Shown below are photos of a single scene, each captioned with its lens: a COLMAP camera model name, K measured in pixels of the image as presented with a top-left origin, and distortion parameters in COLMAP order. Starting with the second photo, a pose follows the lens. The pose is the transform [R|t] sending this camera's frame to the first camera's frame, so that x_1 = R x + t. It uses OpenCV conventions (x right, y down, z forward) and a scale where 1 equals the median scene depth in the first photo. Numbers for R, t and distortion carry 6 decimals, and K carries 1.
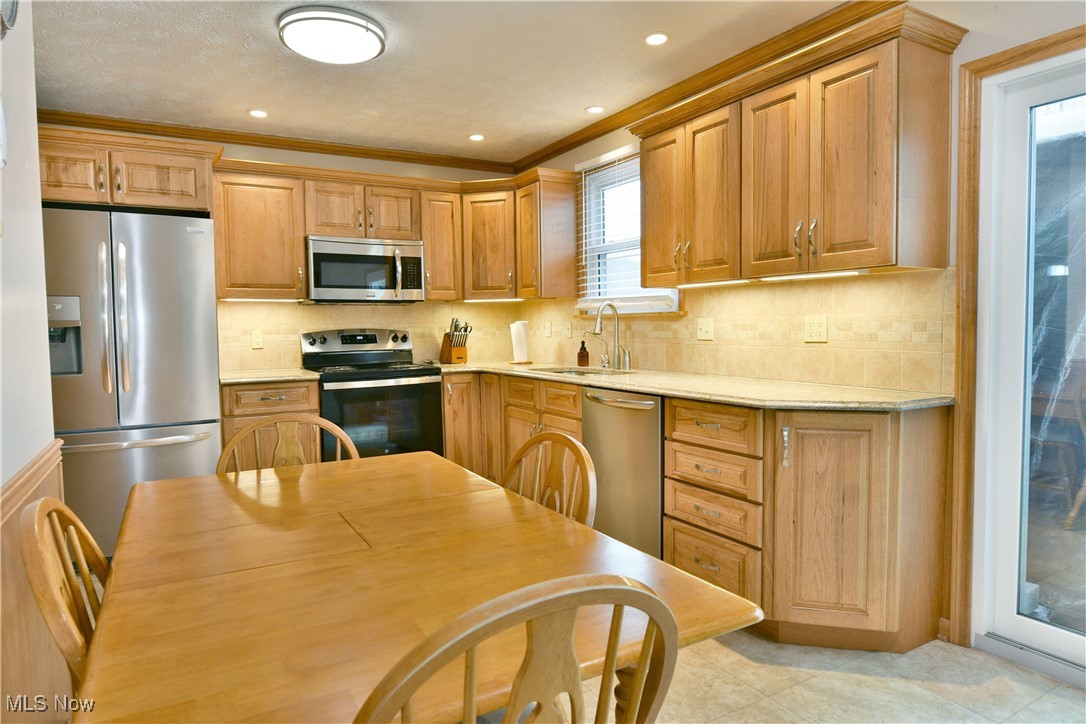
lens RADIAL K [[660.7, 0, 543.0], [0, 660.7, 362.0], [0, 0, 1]] dist [-0.027209, -0.000226]
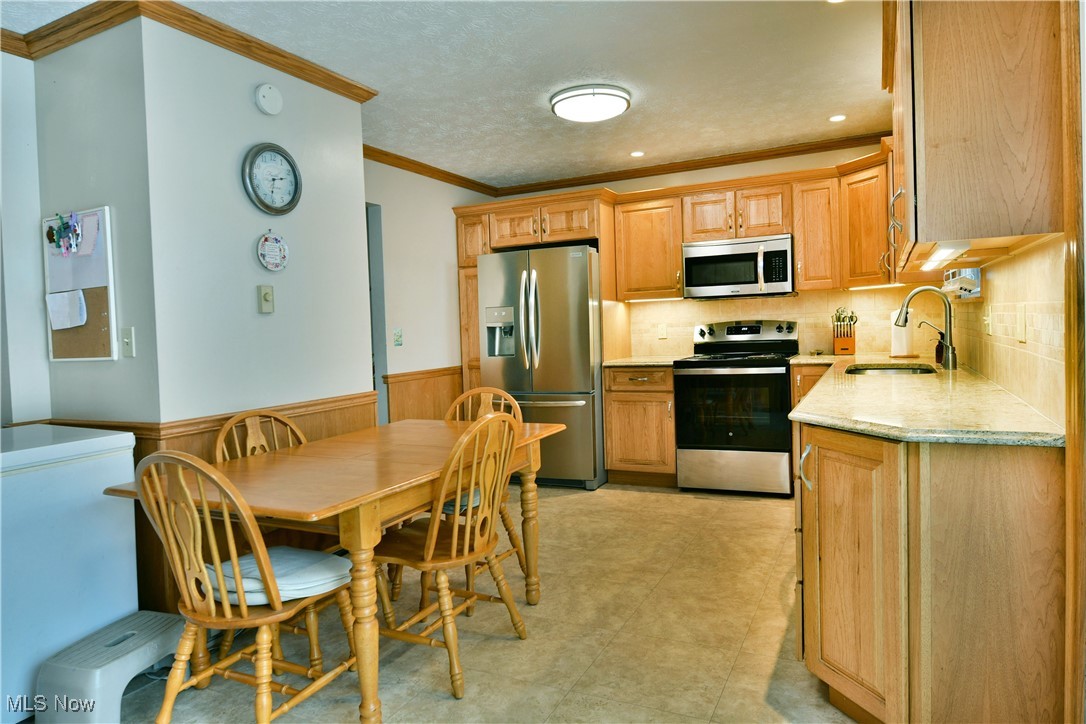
lens RADIAL K [[657.7, 0, 540.0], [0, 657.7, 340.5], [0, 0, 1]] dist [-0.024504, 0.000107]
pose [[0.556404, 0.009079, -0.830862, 0.459437], [-0.011933, 0.999924, 0.002935, -0.017755], [0.830826, 0.008282, 0.556470, 0.124106]]
